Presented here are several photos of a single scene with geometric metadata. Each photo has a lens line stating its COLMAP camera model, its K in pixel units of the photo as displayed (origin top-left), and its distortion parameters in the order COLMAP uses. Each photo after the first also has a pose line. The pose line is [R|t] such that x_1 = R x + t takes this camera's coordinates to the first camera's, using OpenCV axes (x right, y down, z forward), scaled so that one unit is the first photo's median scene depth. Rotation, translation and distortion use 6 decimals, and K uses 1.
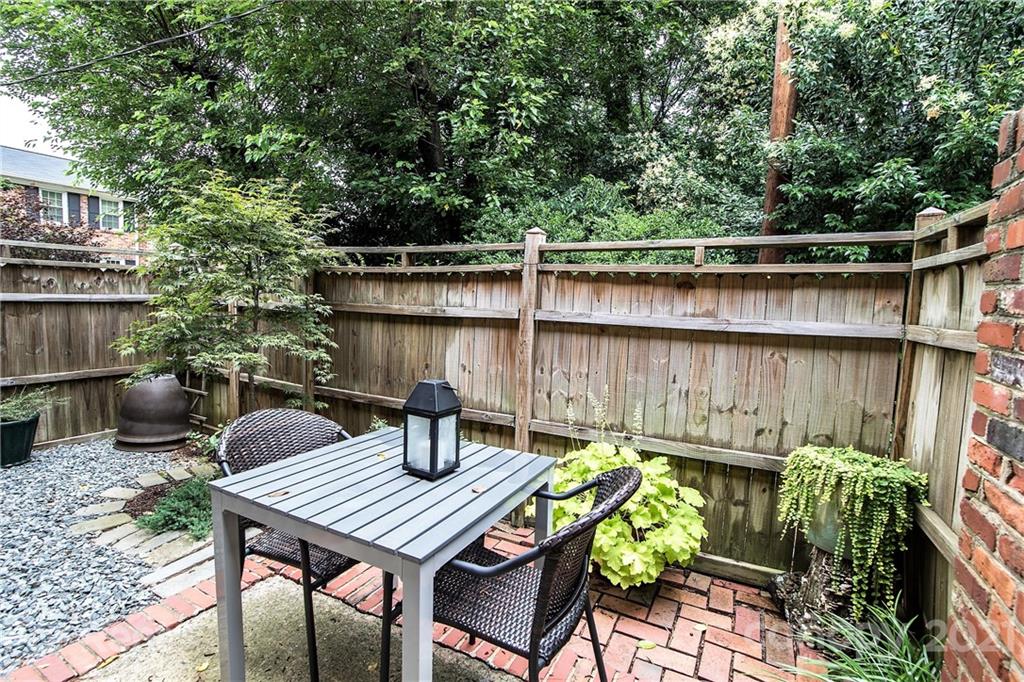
lens RADIAL K [[476.2, 0, 509.9], [0, 476.2, 339.2], [0, 0, 1]] dist [-0.039047, 0.007664]
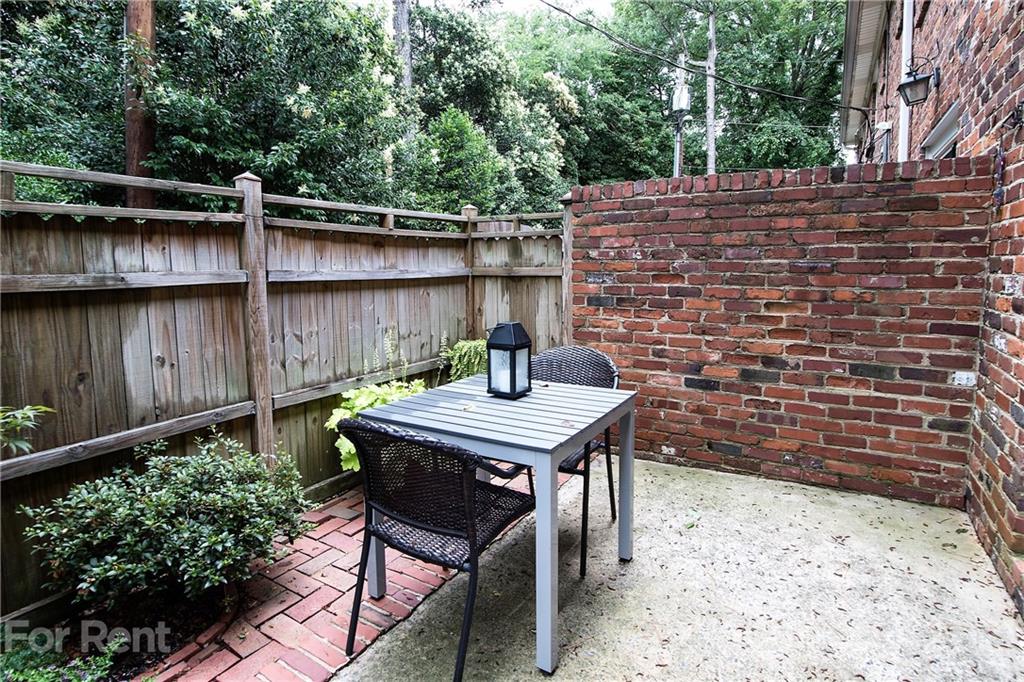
lens RADIAL K [[513.4, 0, 508.7], [0, 513.4, 326.3], [0, 0, 1]] dist [-0.029324, 0.010071]
pose [[0.080928, -0.145043, 0.986110, -0.846805], [0.092901, 0.986146, 0.137424, -0.048115], [-0.992381, 0.080489, 0.093282, 0.485000]]
